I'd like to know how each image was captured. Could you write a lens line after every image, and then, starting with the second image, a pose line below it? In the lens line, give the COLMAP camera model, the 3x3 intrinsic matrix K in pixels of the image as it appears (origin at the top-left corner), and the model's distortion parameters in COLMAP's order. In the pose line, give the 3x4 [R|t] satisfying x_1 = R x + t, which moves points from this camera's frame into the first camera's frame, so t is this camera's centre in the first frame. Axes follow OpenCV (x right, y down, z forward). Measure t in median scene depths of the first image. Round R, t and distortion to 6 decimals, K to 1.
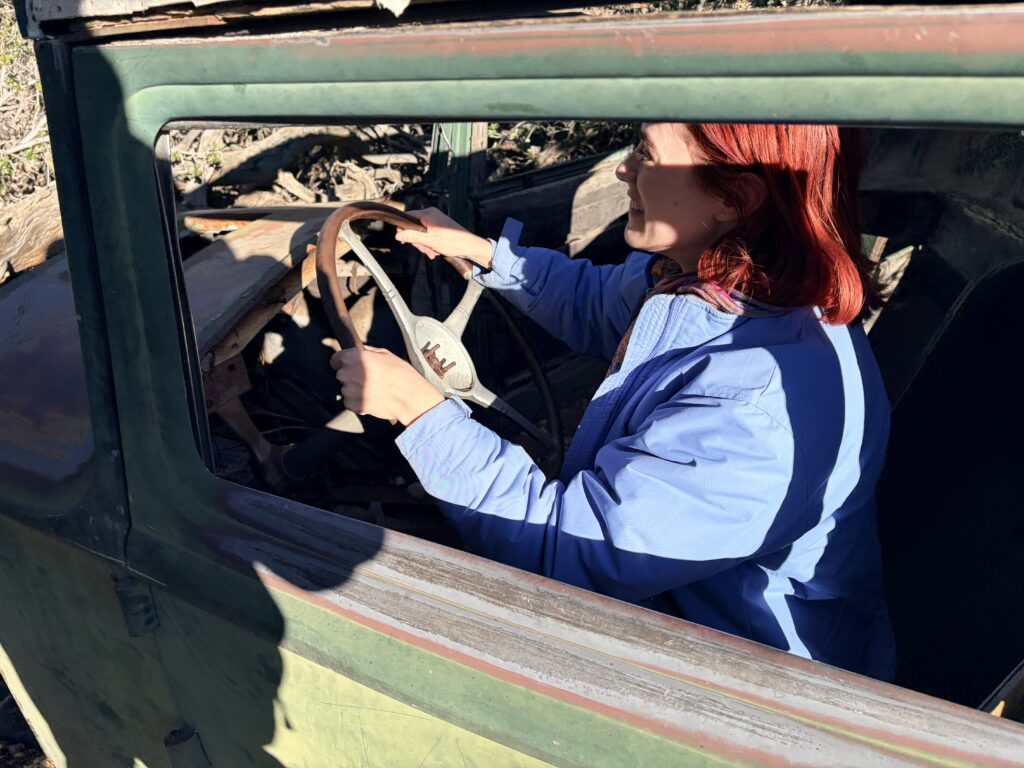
lens RADIAL K [[749.3, 0, 510.5], [0, 749.3, 457.9], [0, 0, 1]] dist [0.060742, -0.064988]
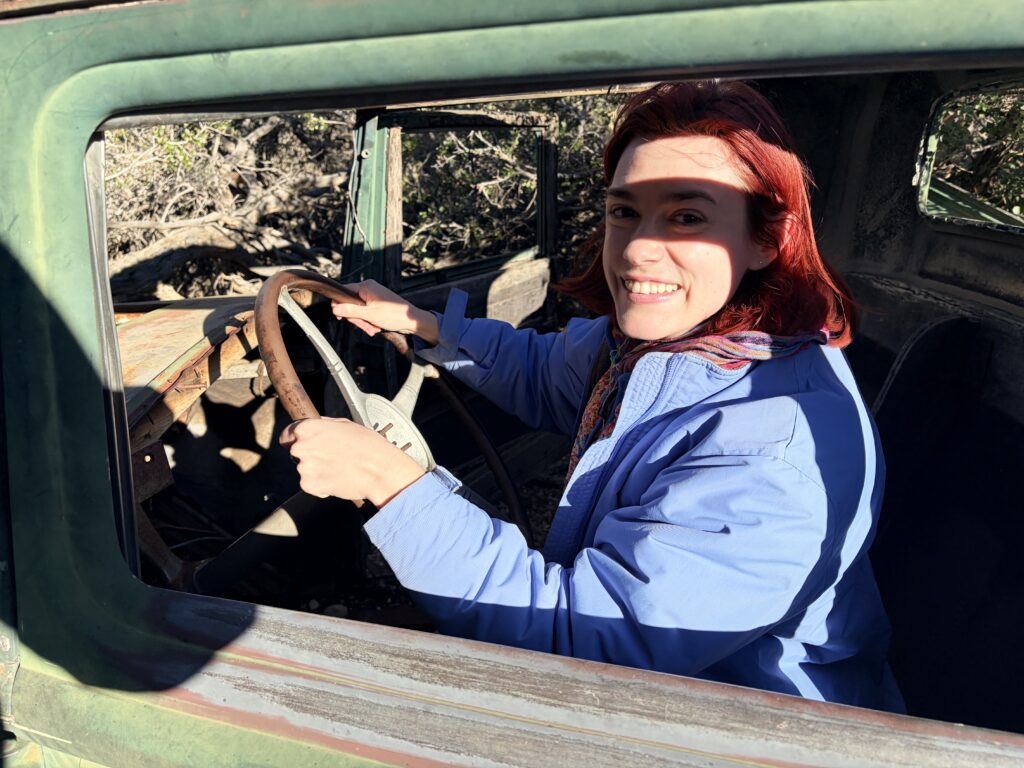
lens RADIAL K [[749.3, 0, 510.5], [0, 749.3, 457.9], [0, 0, 1]] dist [0.060742, -0.064988]
pose [[0.982728, -0.059892, 0.175093, -0.158650], [0.088562, 0.983003, -0.160817, 0.057346], [-0.162486, 0.173546, 0.971329, 0.177831]]
